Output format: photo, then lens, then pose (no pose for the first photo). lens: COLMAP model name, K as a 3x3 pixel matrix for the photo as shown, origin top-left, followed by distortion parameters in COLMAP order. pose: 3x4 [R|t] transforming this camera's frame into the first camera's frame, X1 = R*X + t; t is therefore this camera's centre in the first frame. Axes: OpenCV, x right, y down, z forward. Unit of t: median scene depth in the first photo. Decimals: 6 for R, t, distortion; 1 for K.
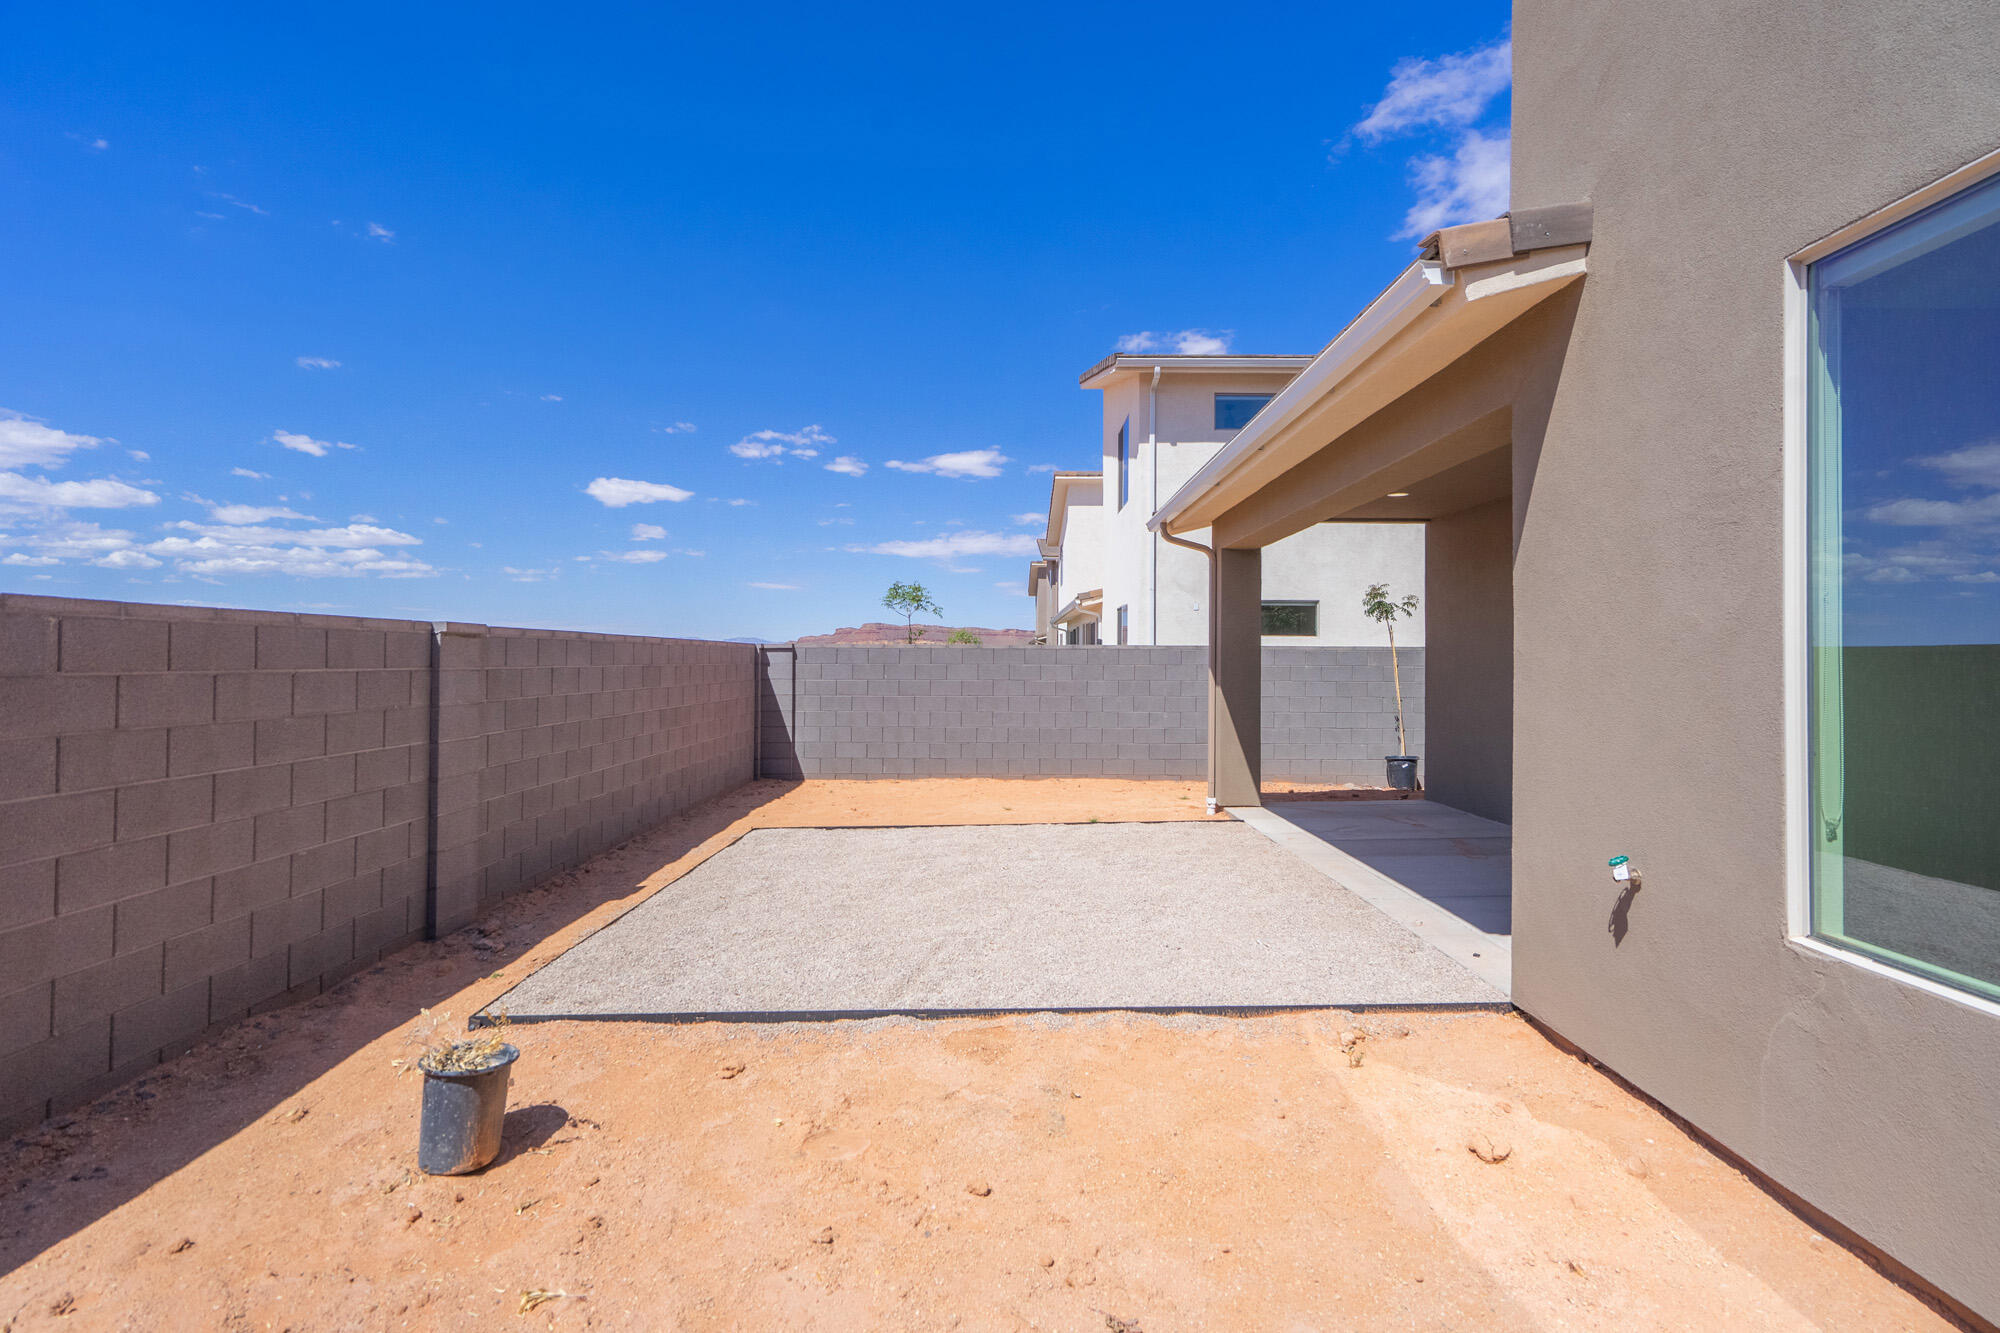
lens RADIAL K [[933.3, 0, 1039.9], [0, 933.3, 648.5], [0, 0, 1]] dist [-0.005476, 0.004193]
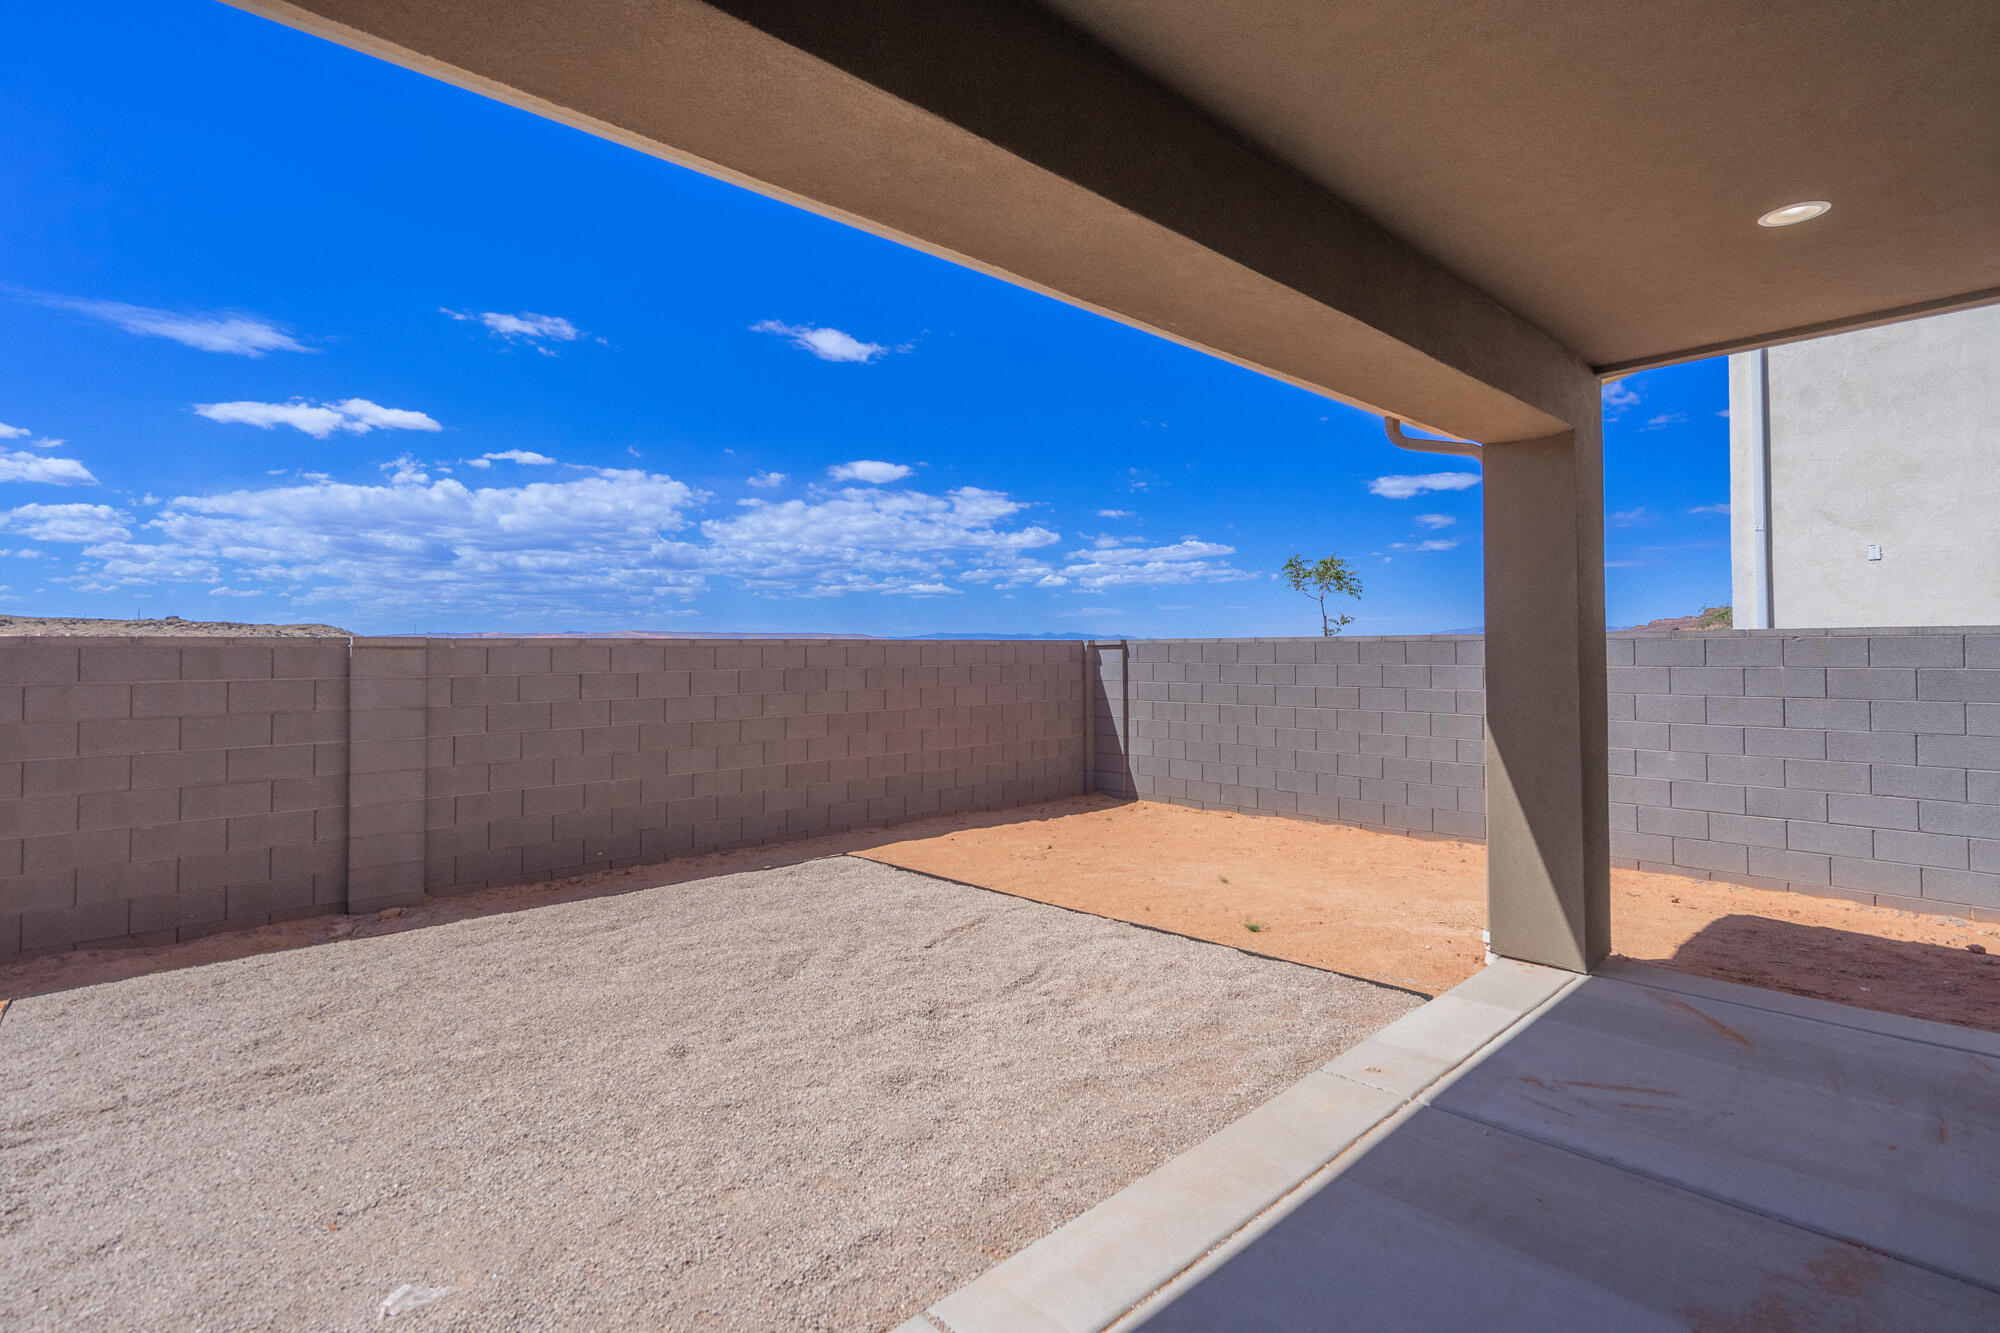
lens RADIAL K [[900.4, 0, 1048.2], [0, 900.4, 656.2], [0, 0, 1]] dist [-0.001541, -0.000124]
pose [[0.648687, 0.000956, -0.761055, 0.320572], [0.015190, 0.999784, 0.014203, -0.002651], [0.760904, -0.020773, 0.648532, 0.407736]]
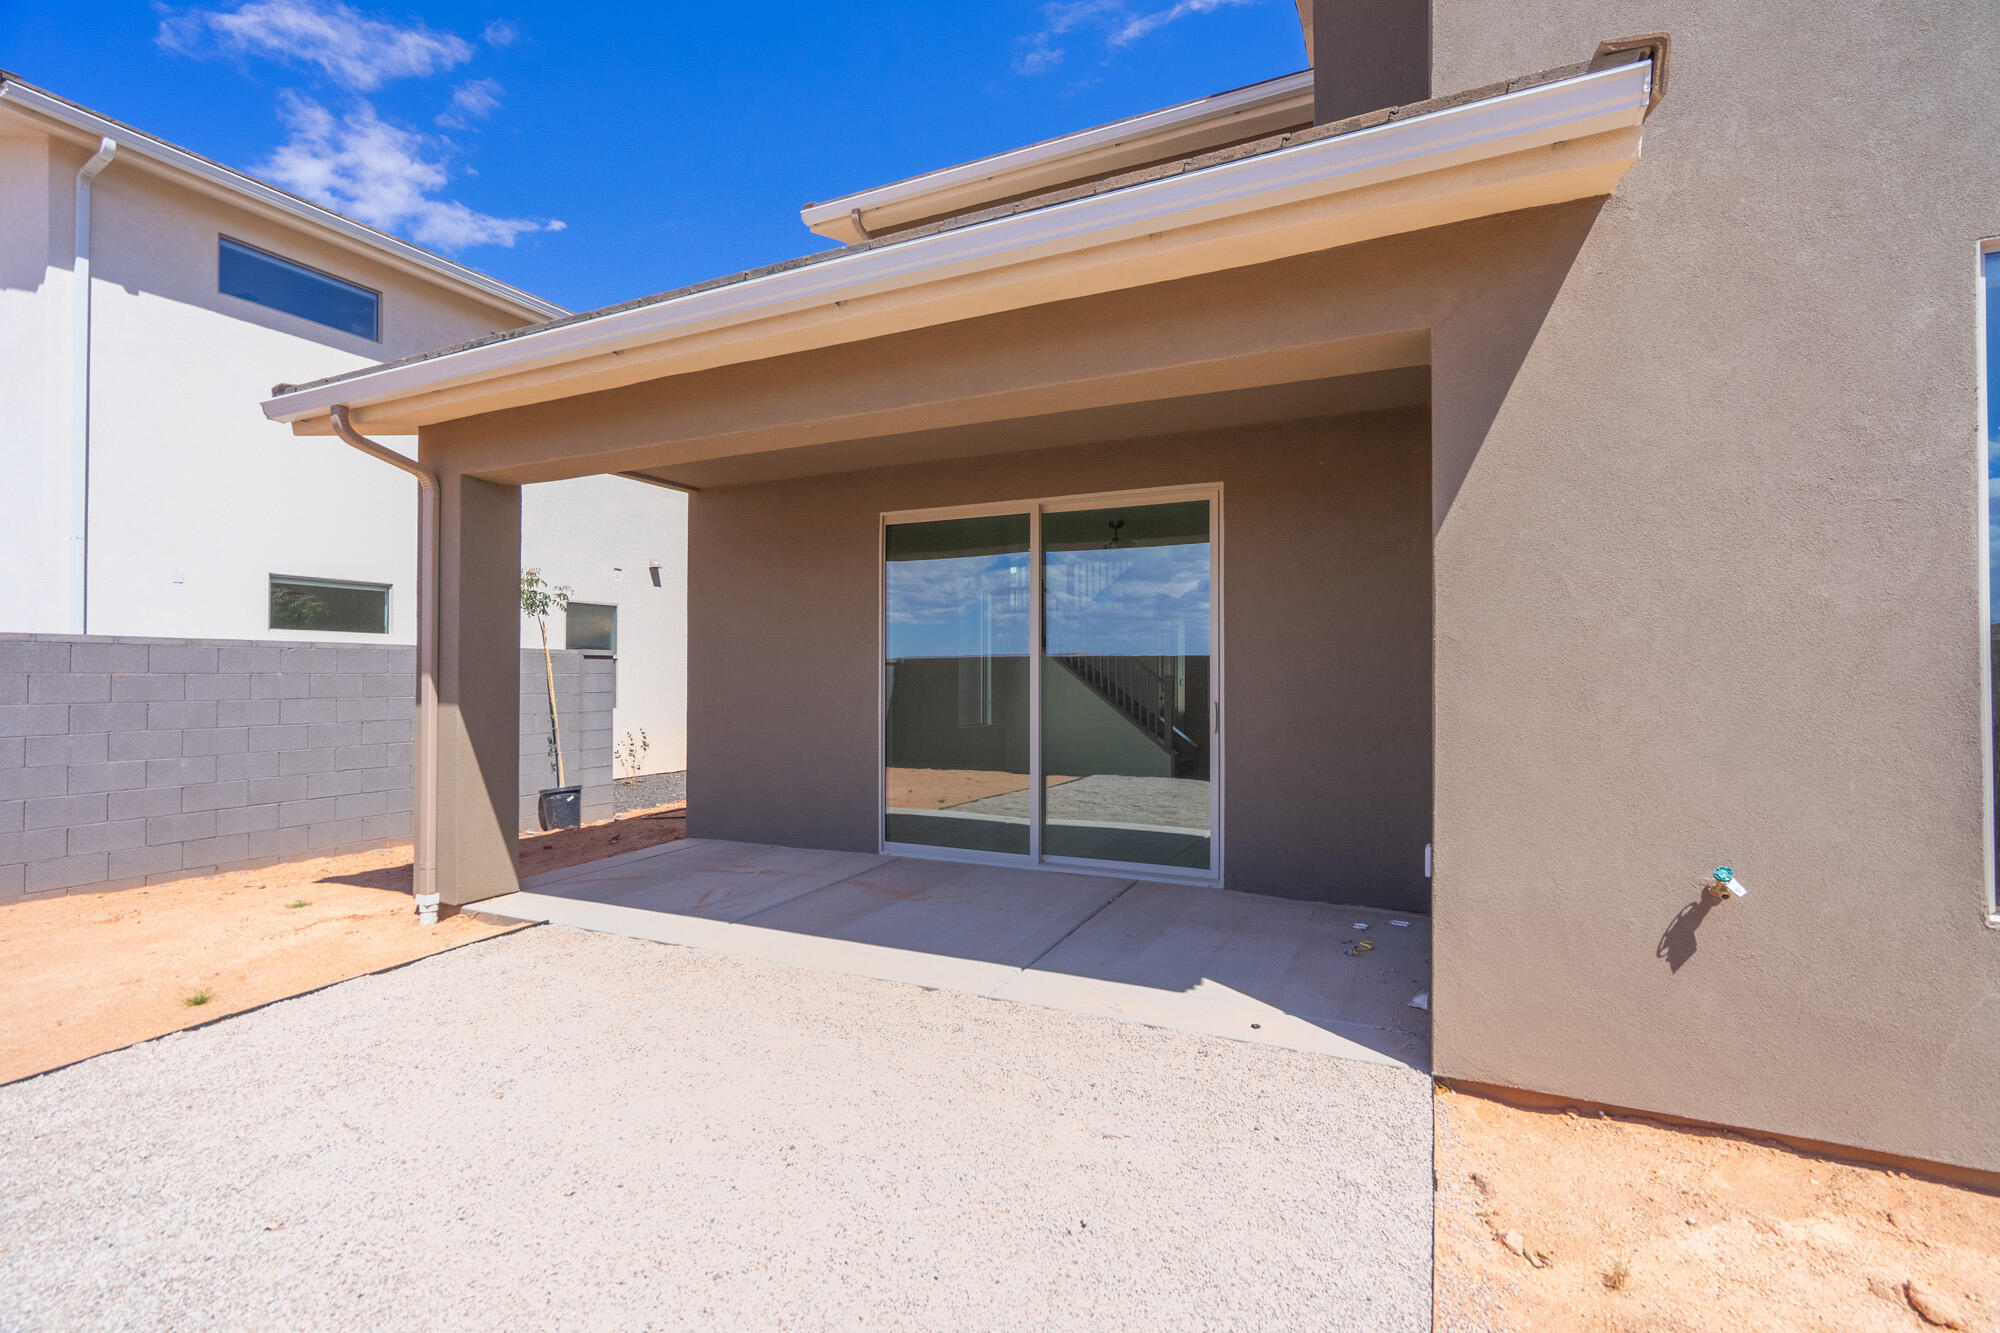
lens RADIAL K [[865.9, 0, 1021.1], [0, 865.9, 665.8], [0, 0, 1]] dist [0.000573, -0.000486]
pose [[0.449561, 0.004331, 0.893239, -0.112986], [-0.007889, 0.999968, -0.000878, 0.011021], [-0.893215, -0.006652, 0.449581, 0.347360]]
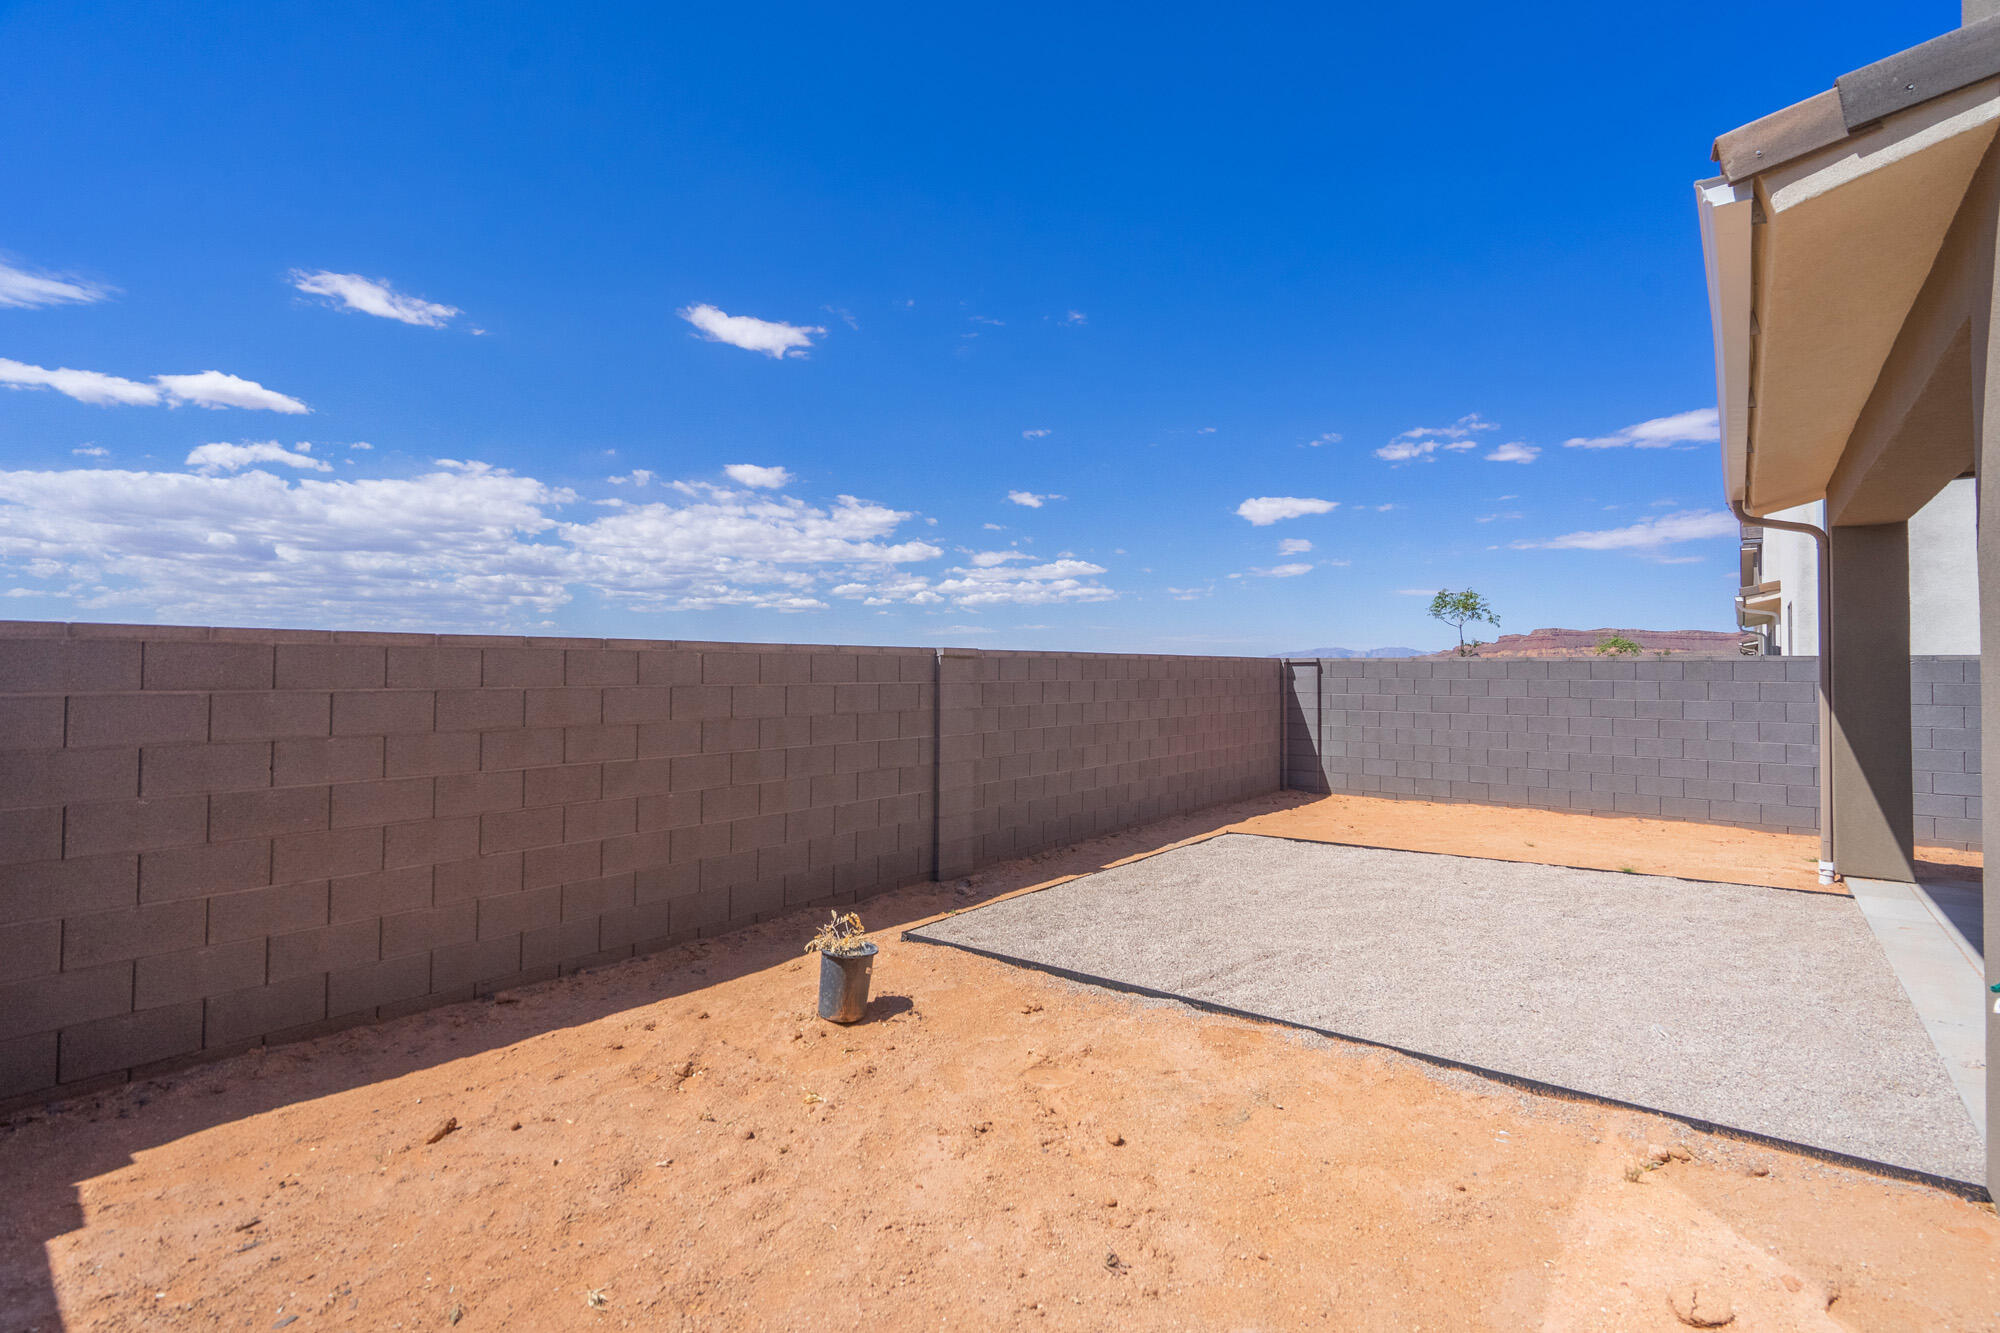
lens RADIAL K [[951.5, 0, 1019.0], [0, 951.5, 661.4], [0, 0, 1]] dist [-0.001036, 0.000434]
pose [[0.768329, -0.003978, -0.640043, 0.144209], [0.005917, 0.999982, 0.000888, -0.004136], [0.640028, -0.004469, 0.768339, 0.003504]]
